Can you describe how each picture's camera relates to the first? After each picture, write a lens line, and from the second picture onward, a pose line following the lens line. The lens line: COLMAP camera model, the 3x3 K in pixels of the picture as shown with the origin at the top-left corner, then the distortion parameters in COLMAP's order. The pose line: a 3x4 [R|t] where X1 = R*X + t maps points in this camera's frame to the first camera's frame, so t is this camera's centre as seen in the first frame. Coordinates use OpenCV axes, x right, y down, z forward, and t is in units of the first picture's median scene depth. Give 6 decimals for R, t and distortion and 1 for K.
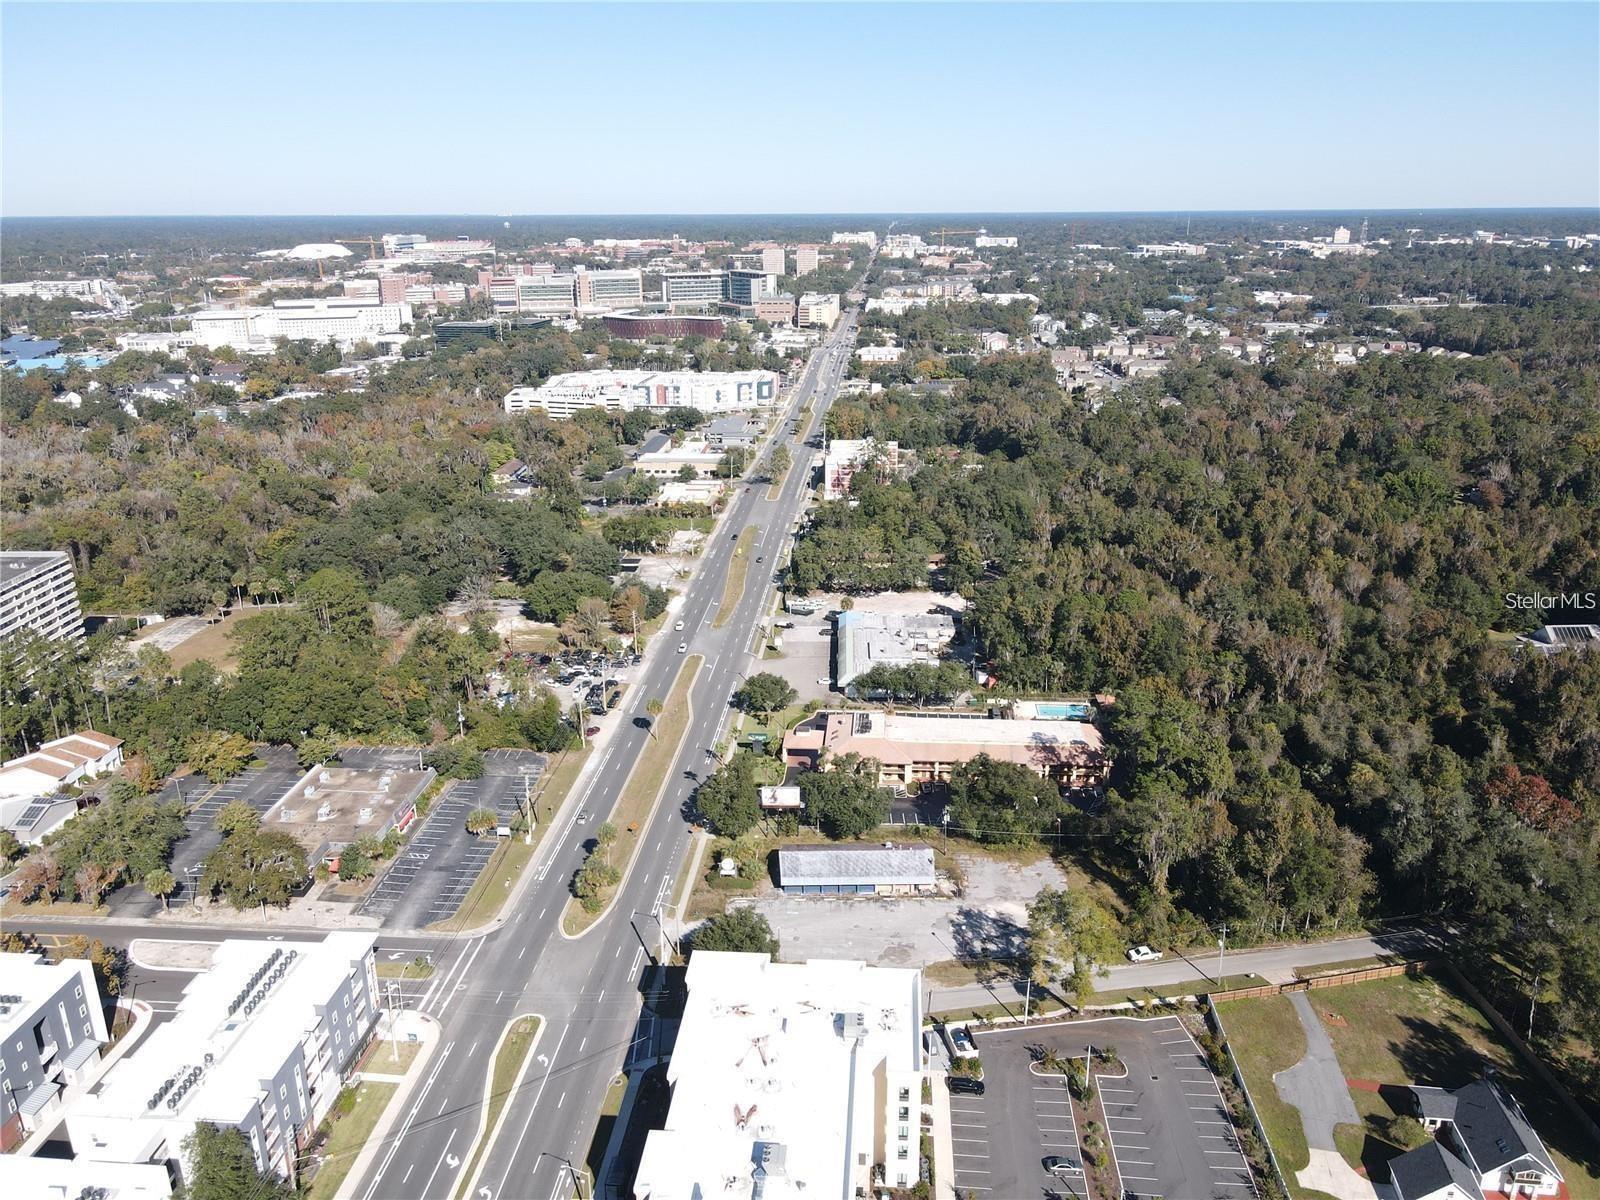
lens RADIAL K [[1184.5, 0, 806.6], [0, 1184.5, 571.9], [0, 0, 1]] dist [0.003646, 0.024504]
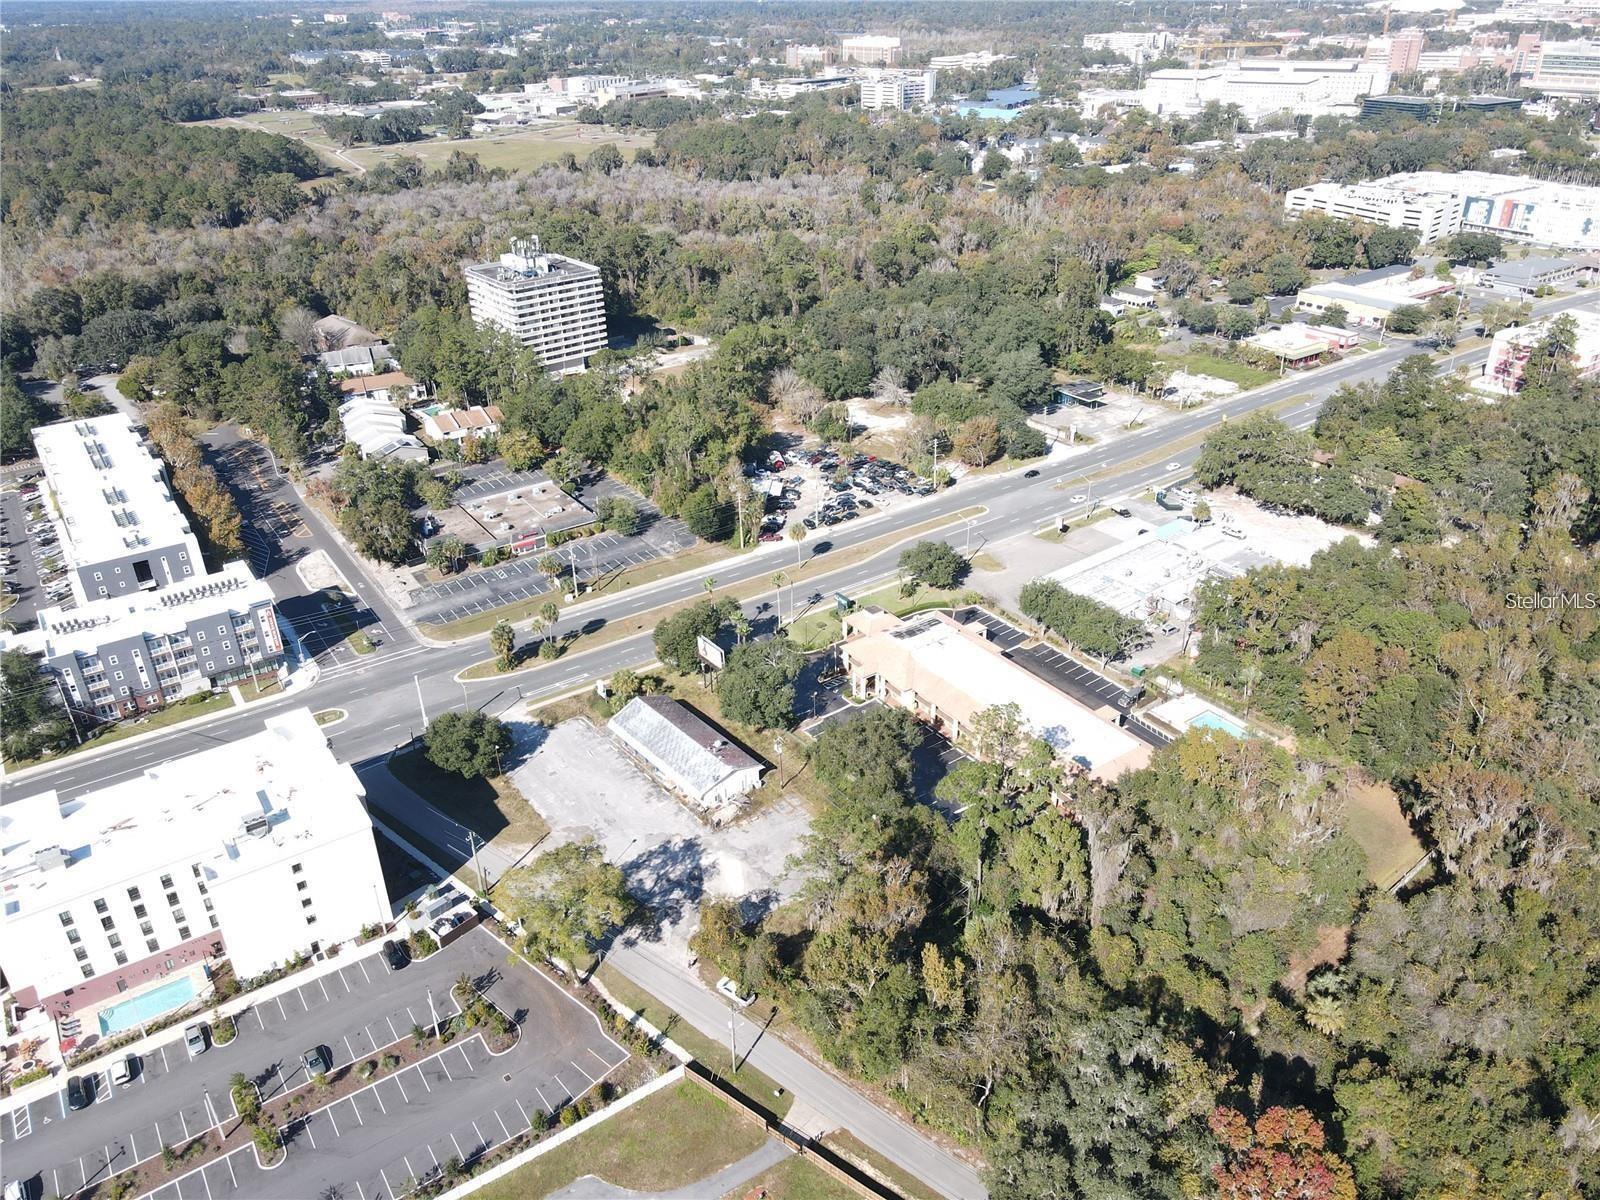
lens RADIAL K [[1174.6, 0, 800.0], [0, 1174.6, 600.0], [0, 0, 1]] dist [-0.003381, 0.040639]
pose [[0.629269, 0.363346, -0.687023, 0.513985], [-0.216384, 0.930941, 0.294153, -0.108371], [0.746457, -0.036441, 0.664435, 0.356376]]
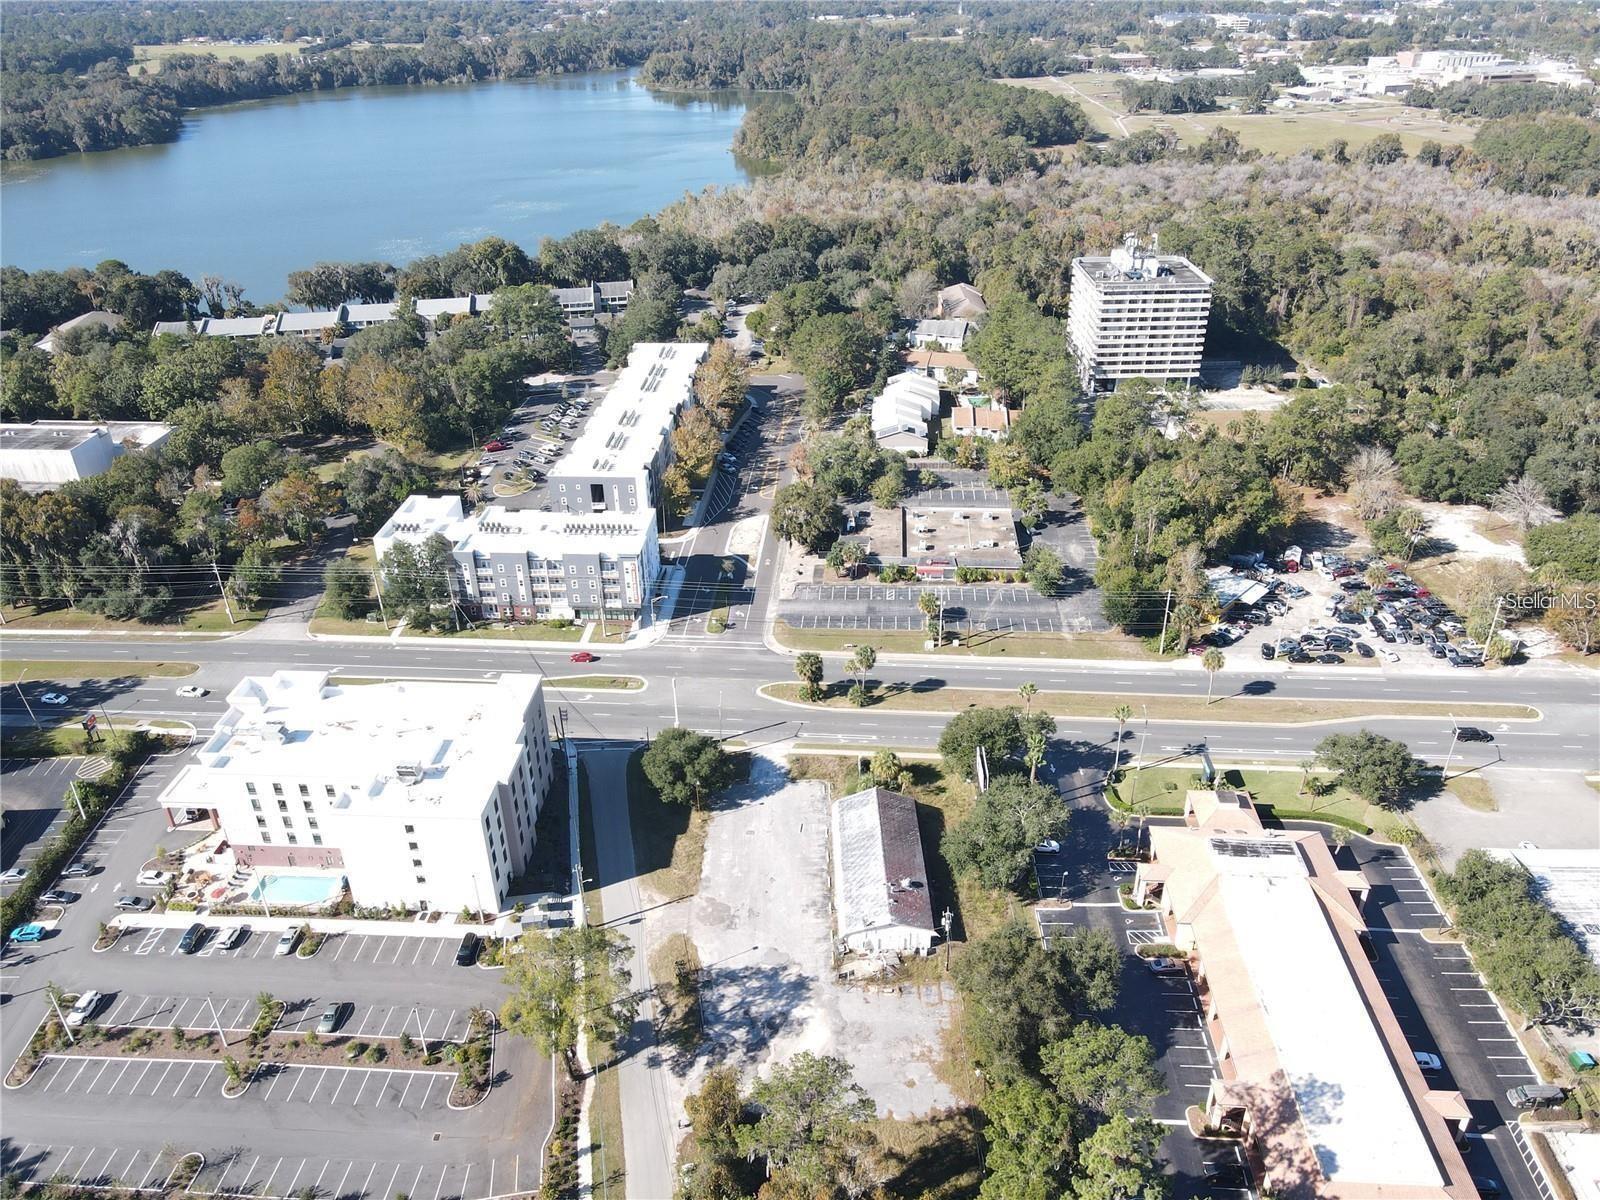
lens RADIAL K [[1174.6, 0, 800.0], [0, 1174.6, 600.0], [0, 0, 1]] dist [-0.003381, 0.040639]
pose [[0.008648, 0.491757, -0.870690, 0.469851], [-0.282637, 0.836419, 0.469594, -0.182253], [0.959188, 0.242029, 0.146222, 0.603149]]
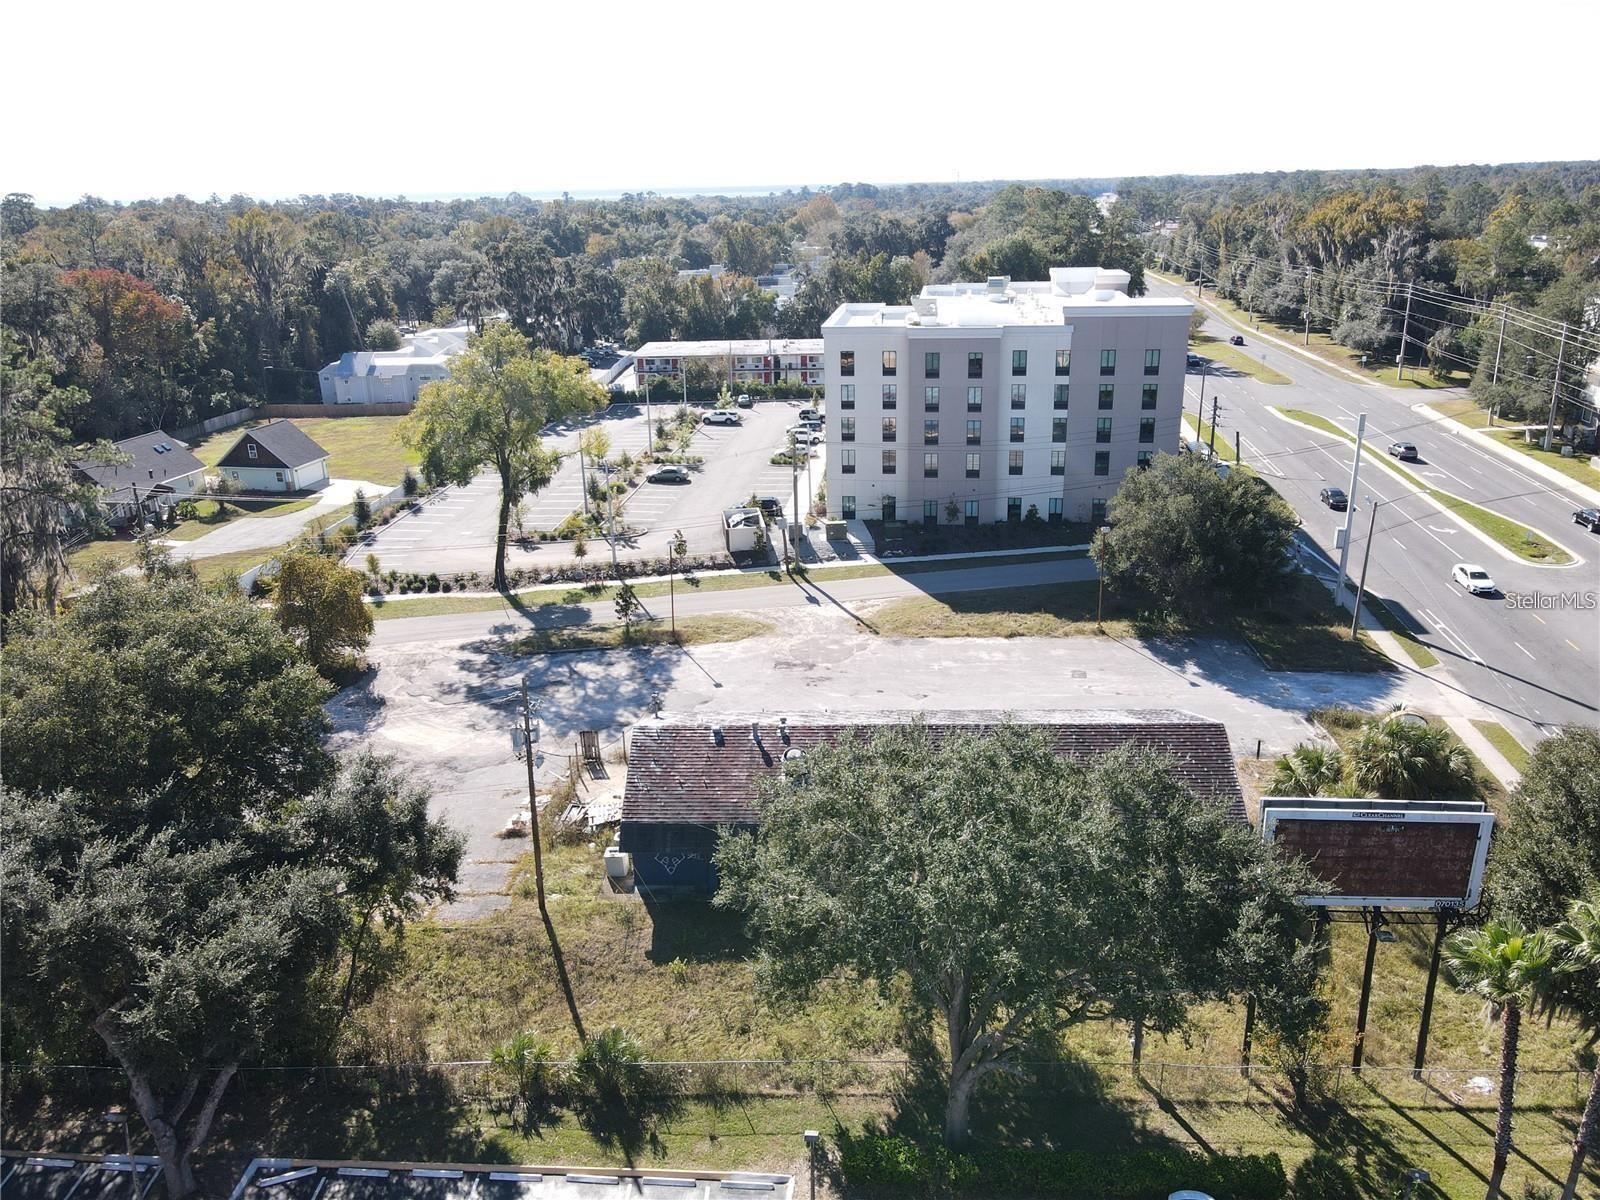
lens RADIAL K [[1184.5, 0, 806.6], [0, 1184.5, 571.9], [0, 0, 1]] dist [0.003646, 0.024504]
pose [[-0.998711, 0.014163, 0.048750, 0.041941], [0.039795, 0.814655, 0.578579, 0.040839], [-0.031520, 0.579772, -0.814168, 0.902859]]
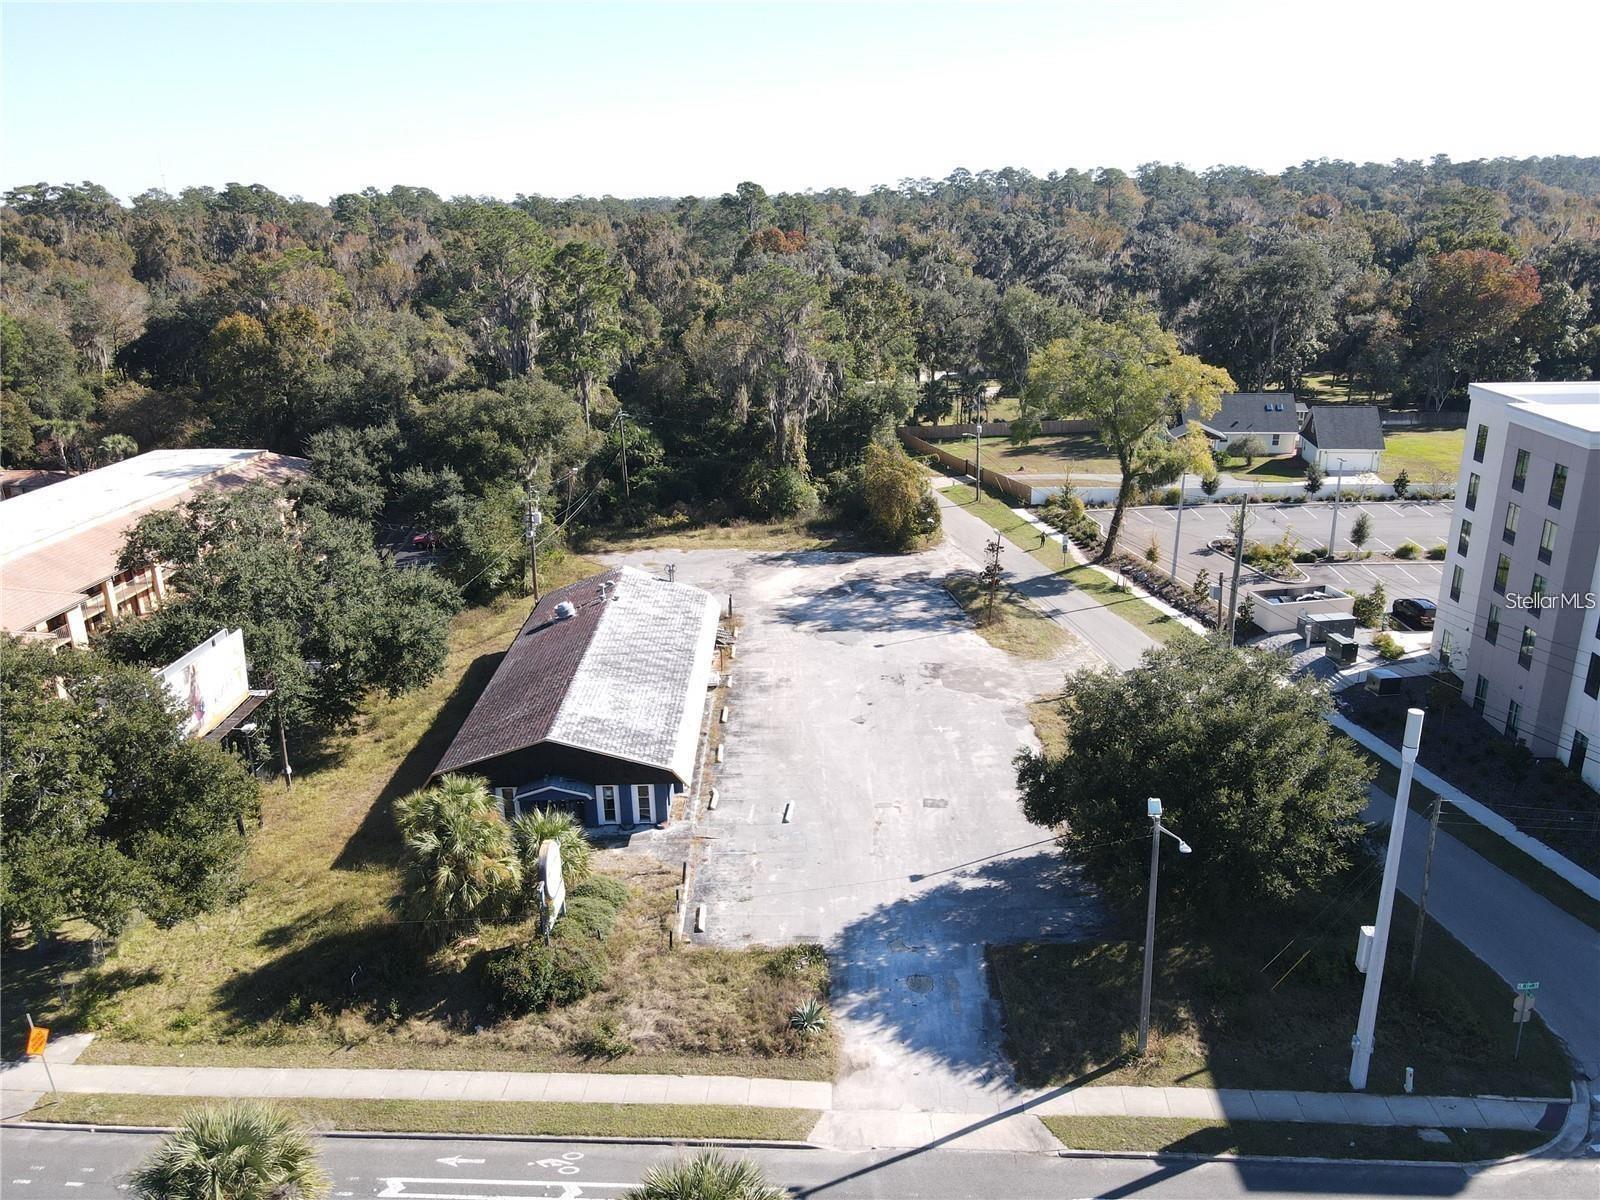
lens RADIAL K [[1184.5, 0, 806.6], [0, 1184.5, 571.9], [0, 0, 1]] dist [0.003646, 0.024504]
pose [[-0.007647, -0.292854, 0.956127, -0.198516], [0.313858, 0.907134, 0.280358, 0.110395], [-0.949439, 0.302232, 0.084978, 0.688662]]
